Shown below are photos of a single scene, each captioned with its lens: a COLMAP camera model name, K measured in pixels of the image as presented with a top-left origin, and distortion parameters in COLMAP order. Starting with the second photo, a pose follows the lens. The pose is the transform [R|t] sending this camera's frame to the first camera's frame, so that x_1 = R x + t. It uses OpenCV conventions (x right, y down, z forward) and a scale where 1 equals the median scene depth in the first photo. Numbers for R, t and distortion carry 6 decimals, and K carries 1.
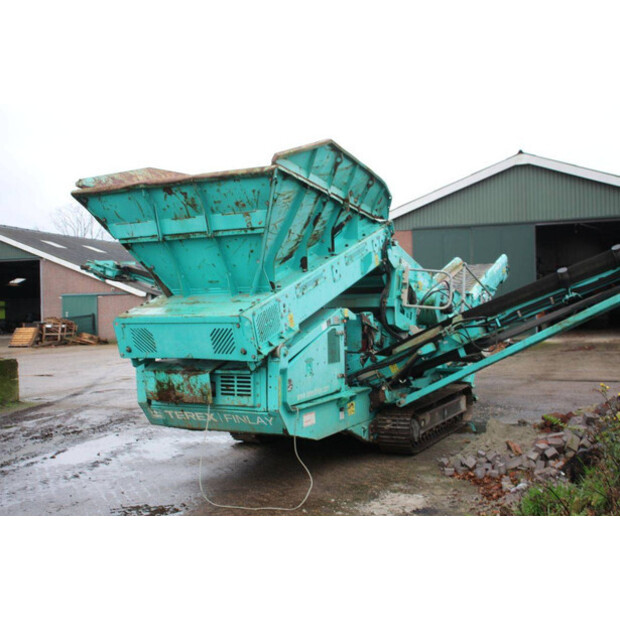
lens RADIAL K [[718.2, 0, 310.0], [0, 718.2, 310.0], [0, 0, 1]] dist [-0.021408, -0.009739]
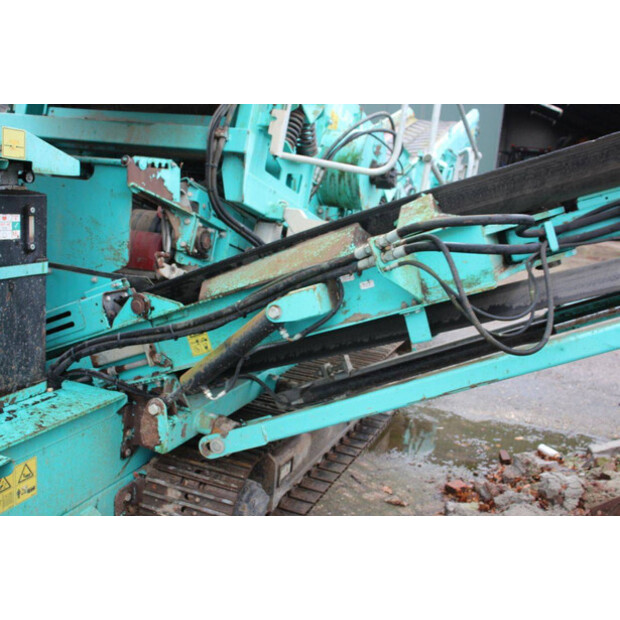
lens RADIAL K [[694.9, 0, 310.0], [0, 694.9, 310.0], [0, 0, 1]] dist [-0.075654, 0.004065]
pose [[0.991133, 0.084156, 0.102829, 0.135283], [-0.102716, 0.976173, 0.191142, 0.003154], [-0.084293, -0.200009, 0.976161, 0.711110]]
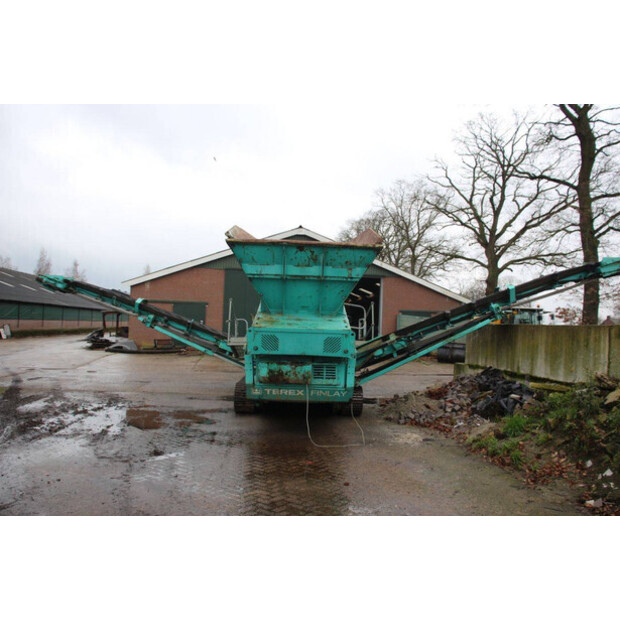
lens RADIAL K [[528.4, 0, 310.0], [0, 528.4, 310.0], [0, 0, 1]] dist [-0.175096, 0.163359]
pose [[0.877100, 0.061266, 0.476384, -0.566259], [-0.047783, 0.998041, -0.040379, 0.011610], [-0.477925, 0.012654, 0.878310, -0.022825]]
